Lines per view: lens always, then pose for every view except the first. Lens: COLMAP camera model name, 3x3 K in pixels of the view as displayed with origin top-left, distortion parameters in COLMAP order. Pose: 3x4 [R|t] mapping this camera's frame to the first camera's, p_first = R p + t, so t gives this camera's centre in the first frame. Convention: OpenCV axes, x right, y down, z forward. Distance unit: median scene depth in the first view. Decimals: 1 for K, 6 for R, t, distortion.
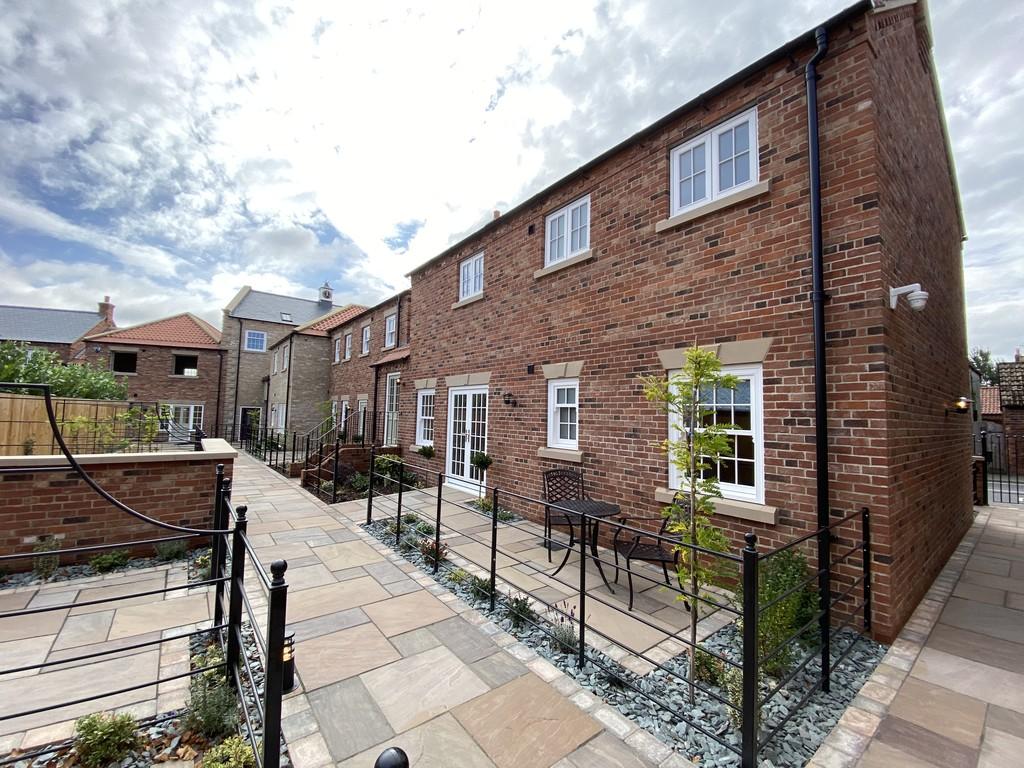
lens RADIAL K [[413.6, 0, 512.9], [0, 413.6, 386.5], [0, 0, 1]] dist [0.005684, -0.013227]
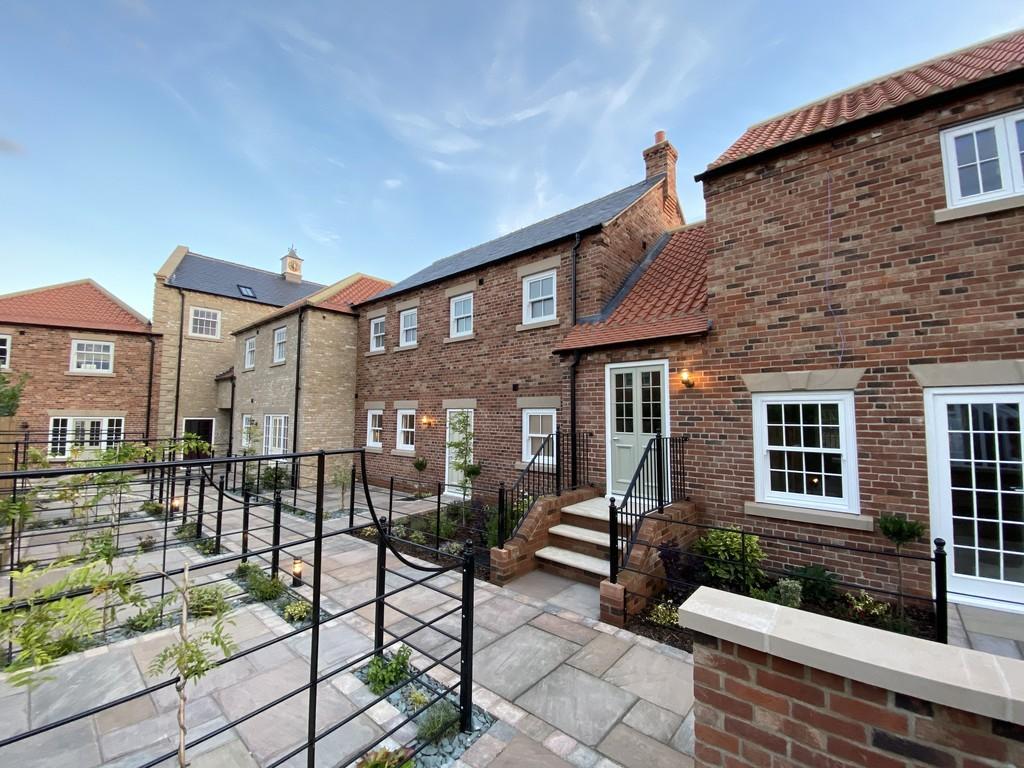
lens RADIAL K [[413.6, 0, 508.0], [0, 413.6, 388.0], [0, 0, 1]] dist [0.005684, -0.013227]
pose [[0.982476, -0.004800, 0.186330, -0.337620], [0.004360, 0.999987, 0.002771, -0.000751], [-0.186340, -0.001910, 0.982483, 0.301911]]
